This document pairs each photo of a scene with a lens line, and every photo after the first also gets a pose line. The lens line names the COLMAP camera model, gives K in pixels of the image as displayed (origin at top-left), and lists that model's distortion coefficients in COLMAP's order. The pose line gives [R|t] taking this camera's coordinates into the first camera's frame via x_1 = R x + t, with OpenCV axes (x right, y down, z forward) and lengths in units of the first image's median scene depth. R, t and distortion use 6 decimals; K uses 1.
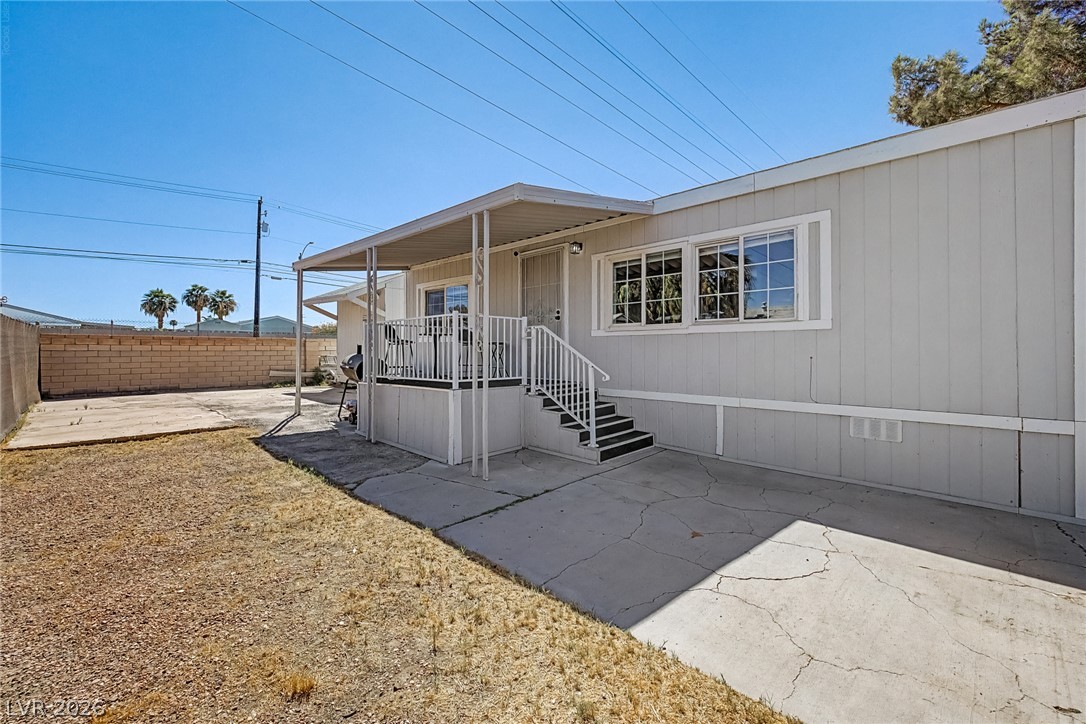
lens RADIAL K [[460.4, 0, 544.0], [0, 460.4, 351.3], [0, 0, 1]] dist [0.001134, 0.000037]
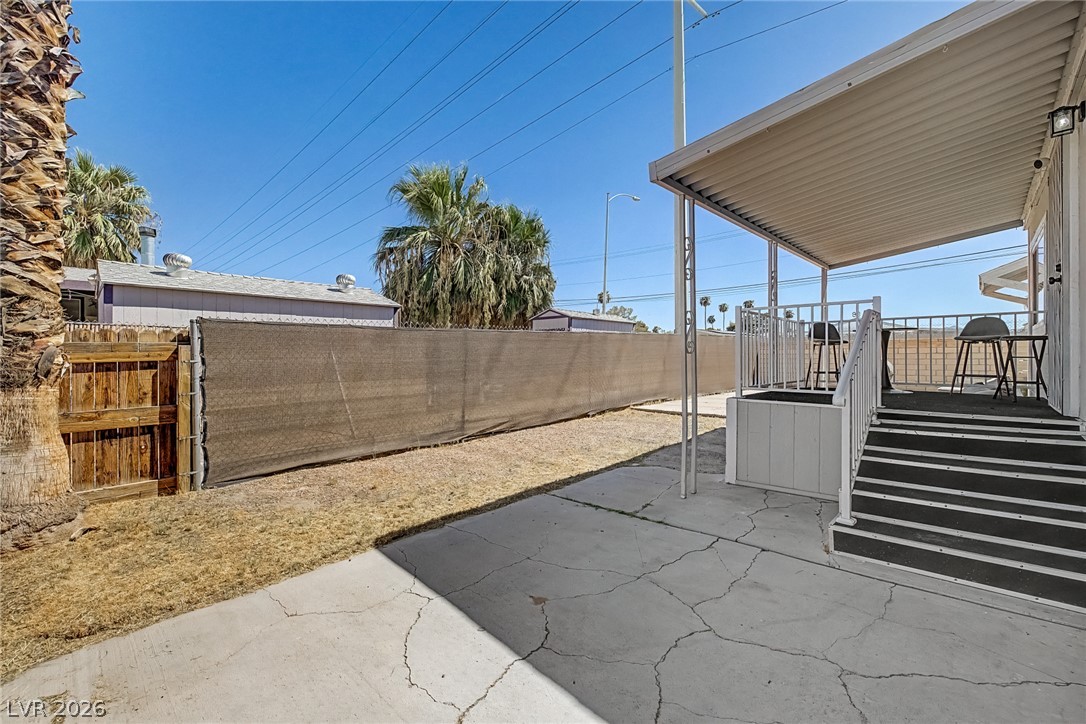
lens RADIAL K [[460.4, 0, 541.2], [0, 460.4, 356.5], [0, 0, 1]] dist [0.001134, 0.000037]
pose [[0.013753, 0.006215, -0.999886, 0.904117], [-0.002507, 0.999978, 0.006181, -0.001027], [0.999902, 0.002422, 0.013768, 0.835401]]
